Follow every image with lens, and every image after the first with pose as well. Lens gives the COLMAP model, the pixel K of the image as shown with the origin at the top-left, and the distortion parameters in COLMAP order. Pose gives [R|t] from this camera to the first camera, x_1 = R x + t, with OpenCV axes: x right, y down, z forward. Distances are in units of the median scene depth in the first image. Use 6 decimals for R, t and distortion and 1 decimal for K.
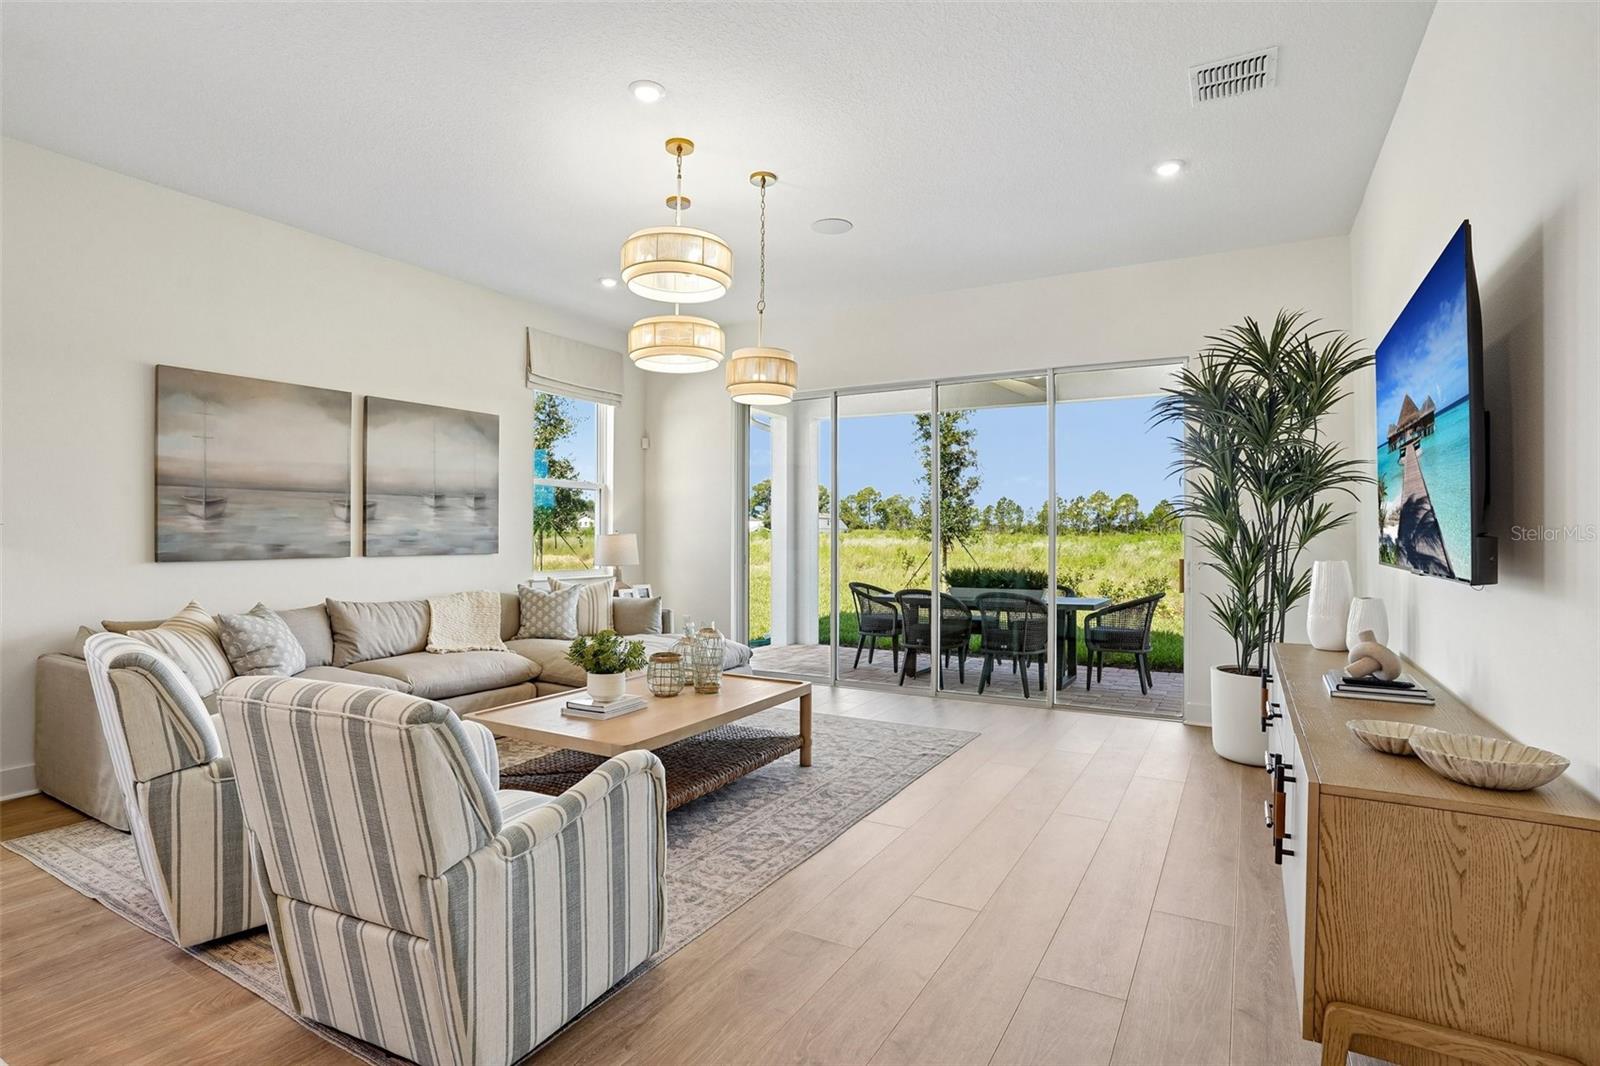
lens RADIAL K [[799.2, 0, 800.0], [0, 799.2, 533.0], [0, 0, 1]] dist [-0.075167, 0.026323]
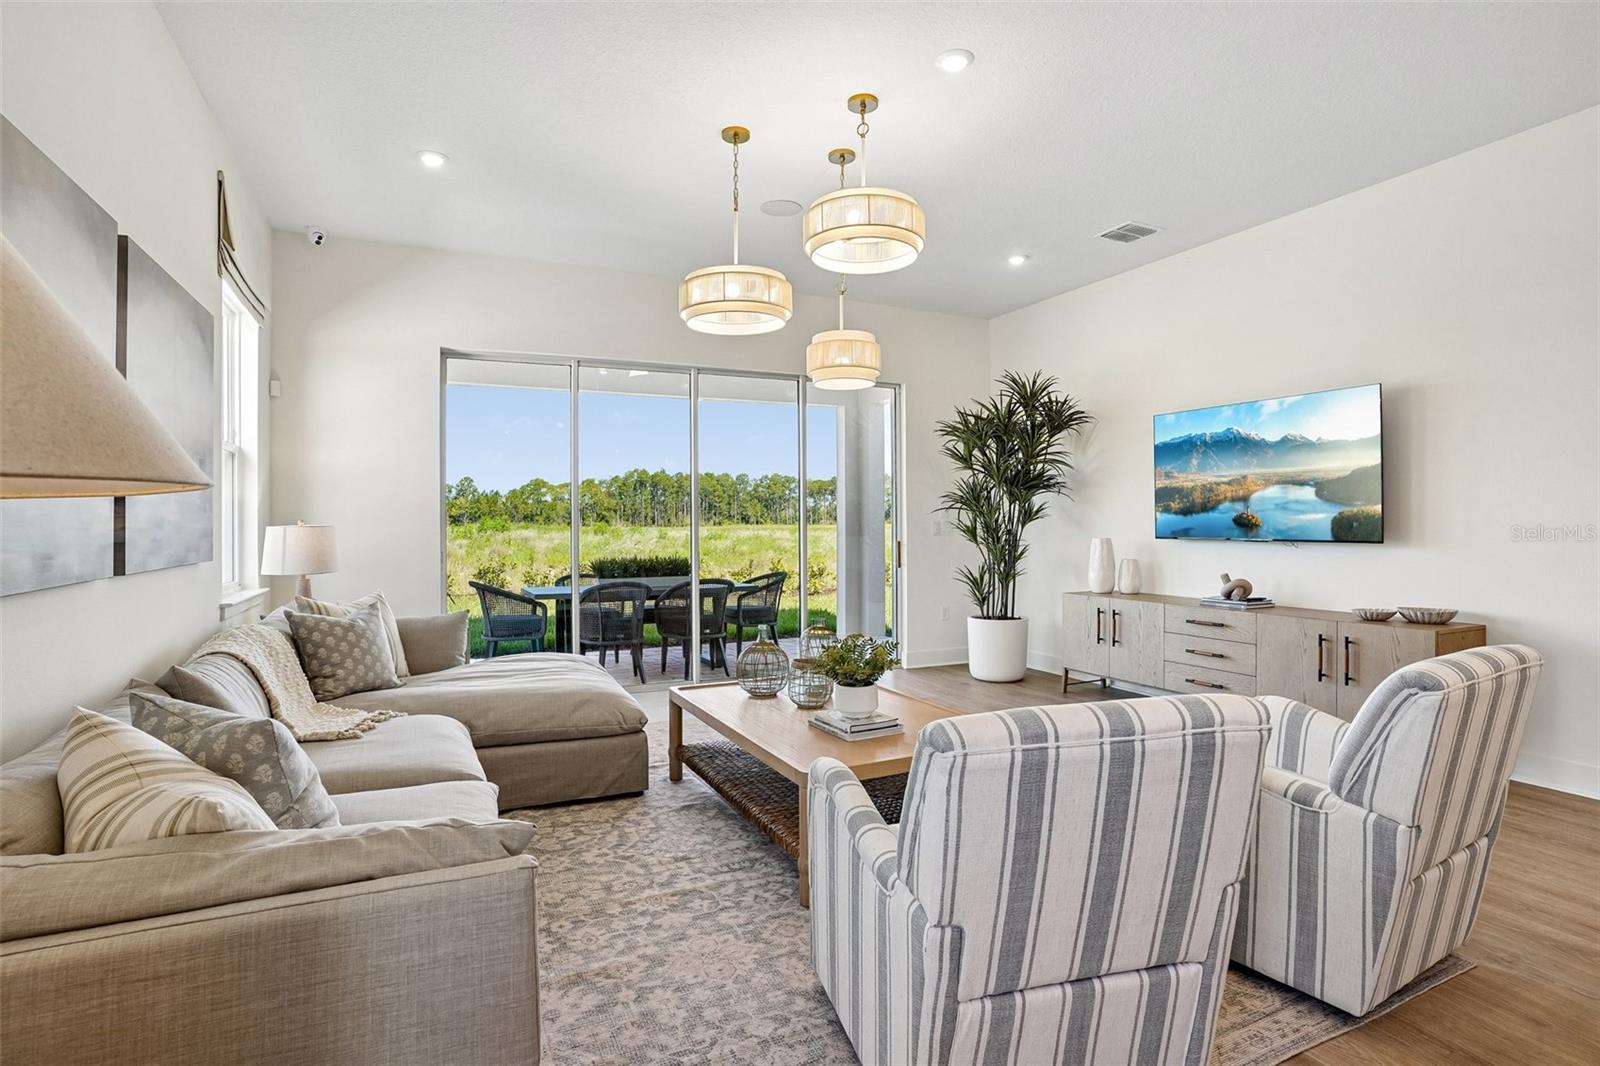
lens RADIAL K [[822.0, 0, 800.0], [0, 822.0, 533.0], [0, 0, 1]] dist [-0.061496, 0.000415]
pose [[0.566135, -0.015913, 0.824159, -0.845454], [0.003579, 0.999852, 0.016847, -0.004014], [-0.824305, -0.006588, 0.566108, 0.450588]]
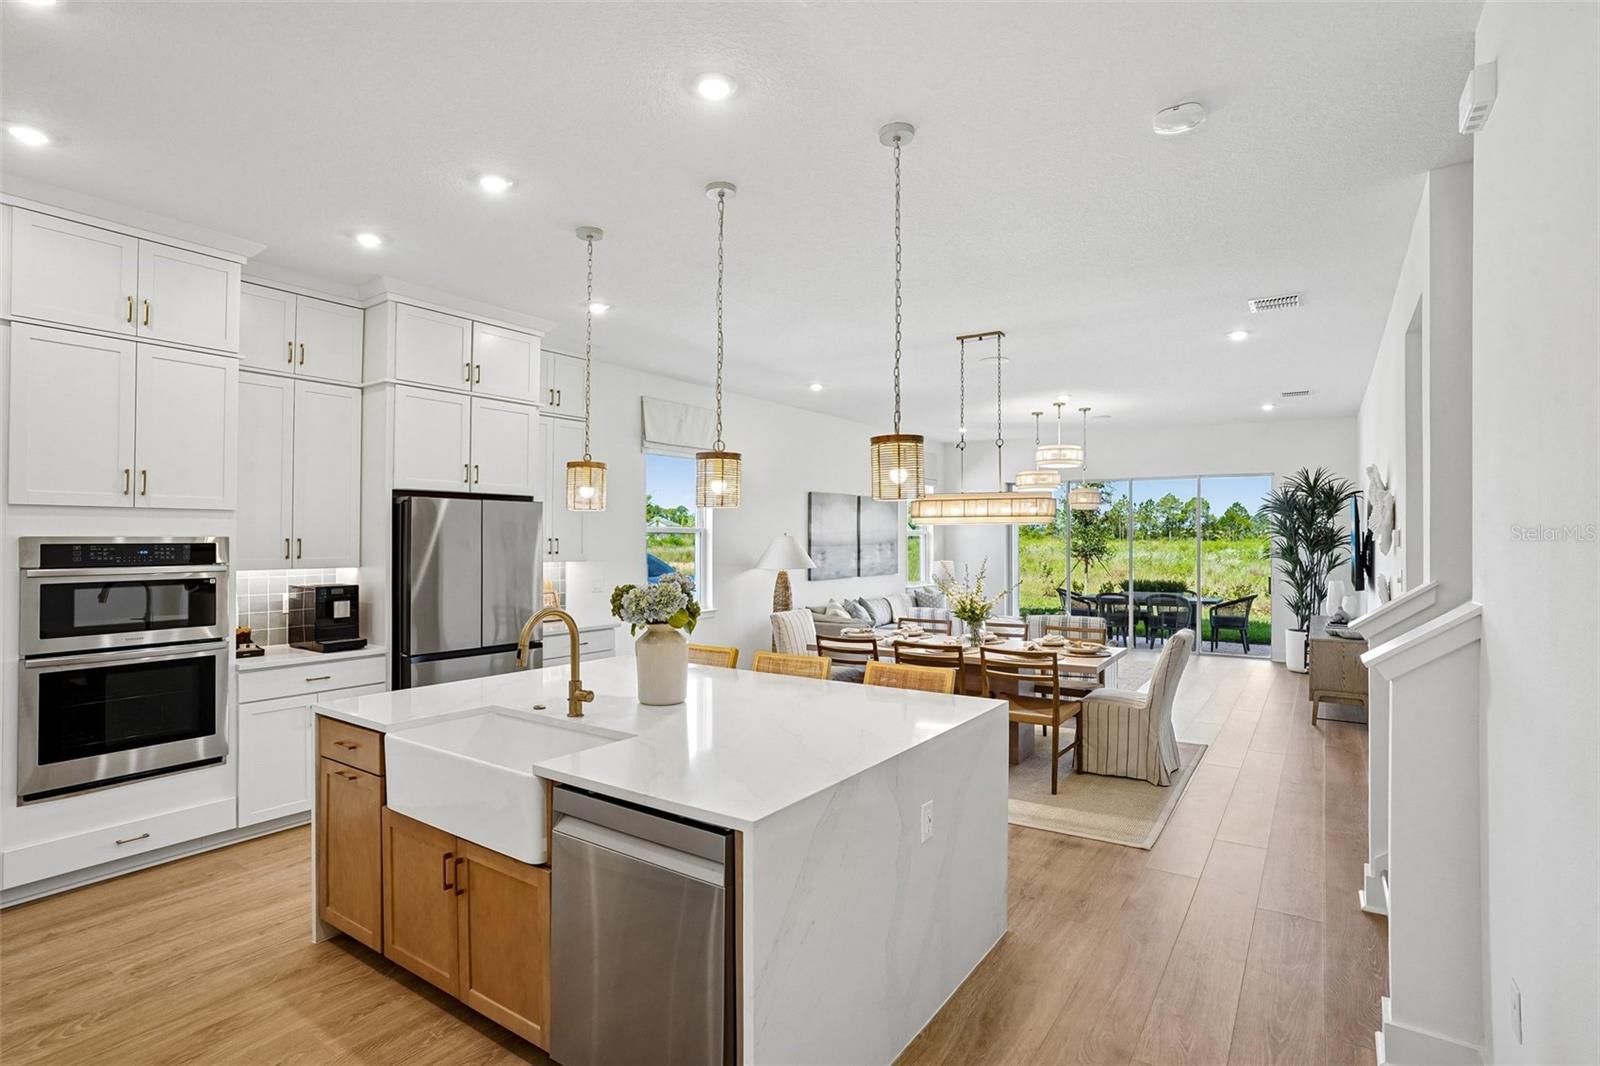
lens RADIAL K [[822.0, 0, 800.0], [0, 822.0, 533.0], [0, 0, 1]] dist [-0.061496, 0.000415]
pose [[0.998161, -0.000620, -0.060620, -0.667345], [0.000474, 0.999997, -0.002427, -0.086280], [0.060621, 0.002393, 0.998158, -1.273499]]
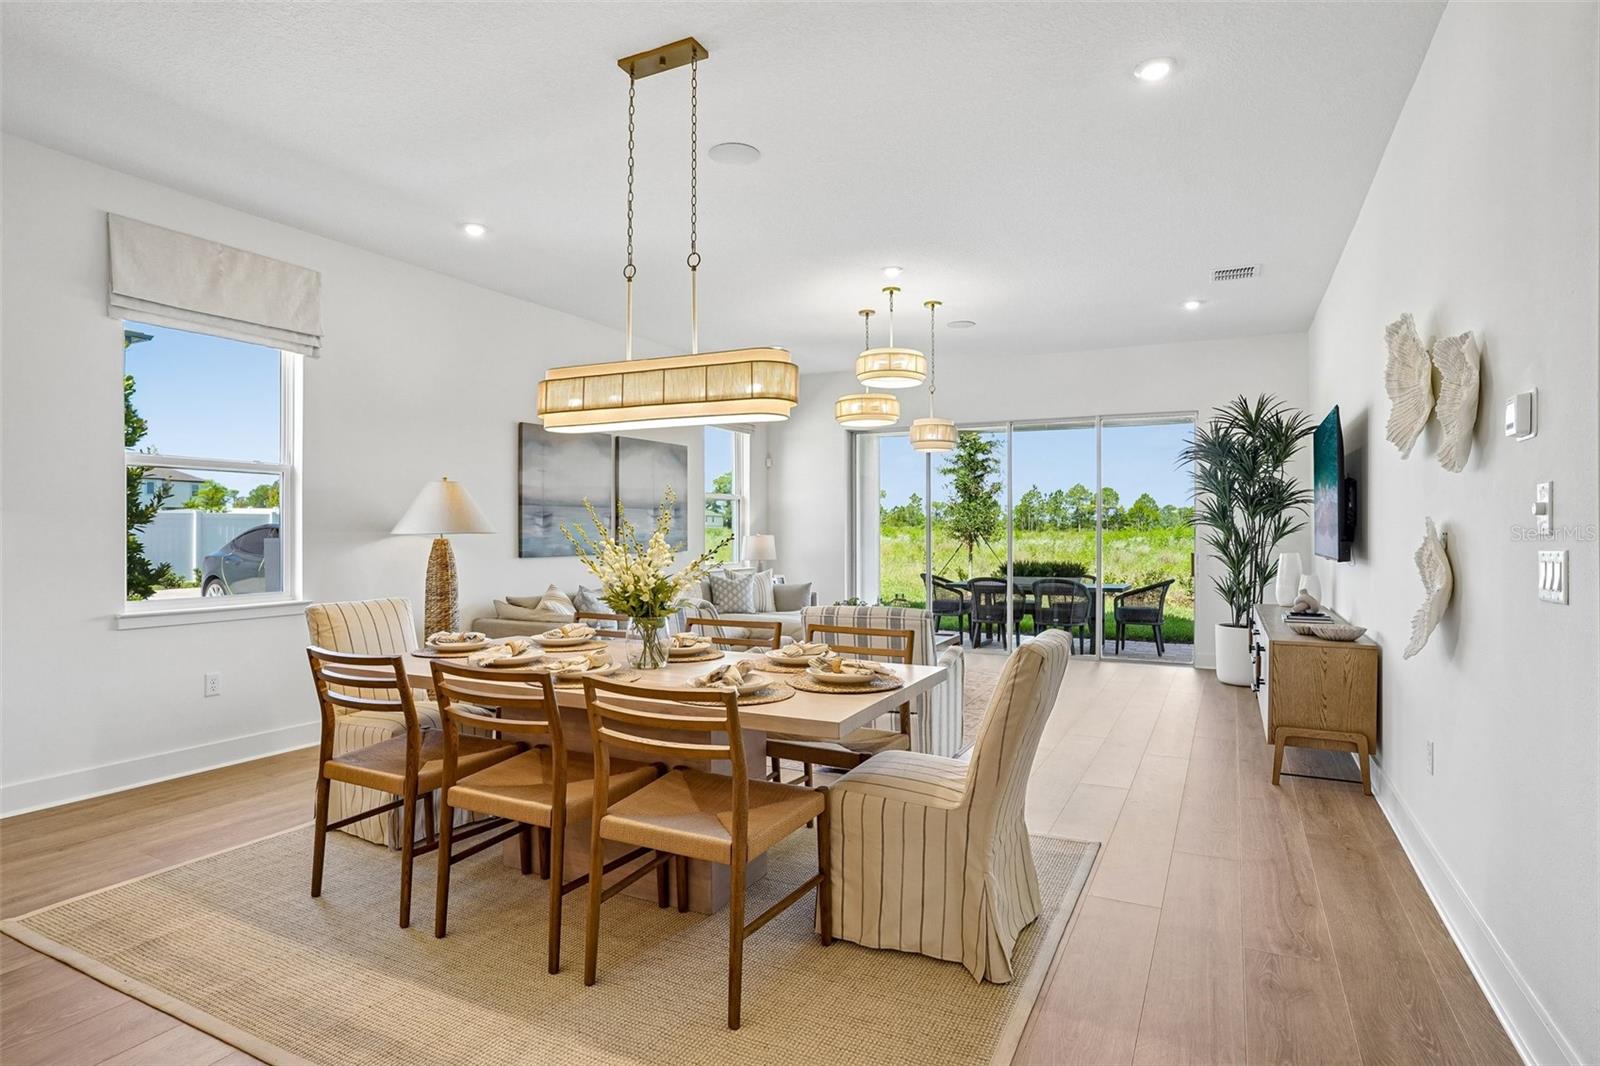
lens RADIAL K [[860.1, 0, 800.0], [0, 860.1, 533.0], [0, 0, 1]] dist [-0.052133, -0.000183]
pose [[0.998734, -0.002187, 0.050257, -0.363108], [0.001934, 0.999985, 0.005068, -0.014979], [-0.050267, -0.004964, 0.998723, -0.603940]]
